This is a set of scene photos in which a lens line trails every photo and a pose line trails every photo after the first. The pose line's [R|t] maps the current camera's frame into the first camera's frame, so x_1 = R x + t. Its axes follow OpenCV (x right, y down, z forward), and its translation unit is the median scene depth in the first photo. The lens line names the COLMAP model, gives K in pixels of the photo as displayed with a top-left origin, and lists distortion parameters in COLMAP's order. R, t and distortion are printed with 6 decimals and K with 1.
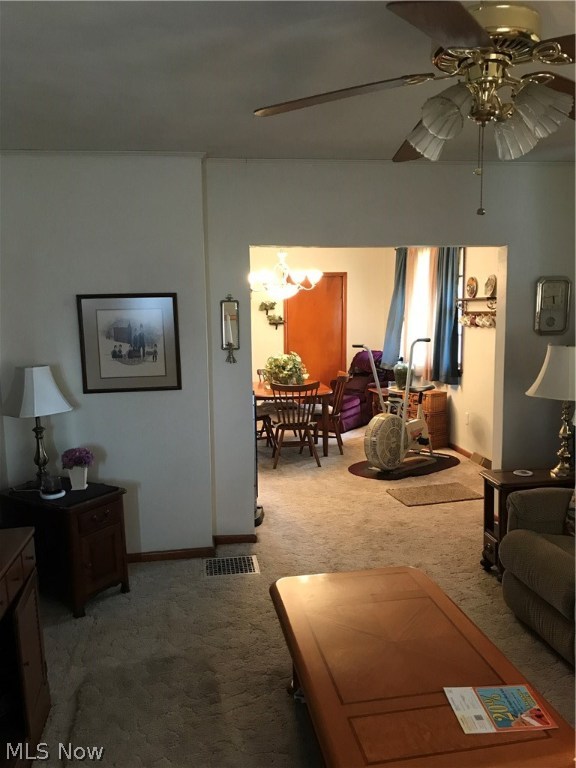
lens RADIAL K [[628.4, 0, 288.0], [0, 628.4, 384.0], [0, 0, 1]] dist [0.003238, 0.000628]
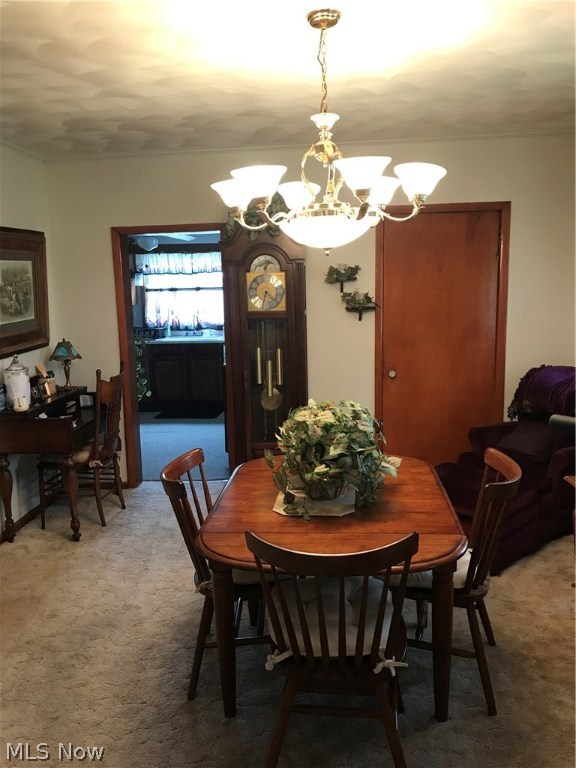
lens RADIAL K [[628.4, 0, 288.0], [0, 628.4, 384.0], [0, 0, 1]] dist [0.003238, 0.000628]
pose [[0.974368, 0.020867, -0.223989, 0.039254], [-0.011184, 0.998951, 0.044412, -0.058253], [0.224681, -0.040768, 0.973579, 0.498375]]
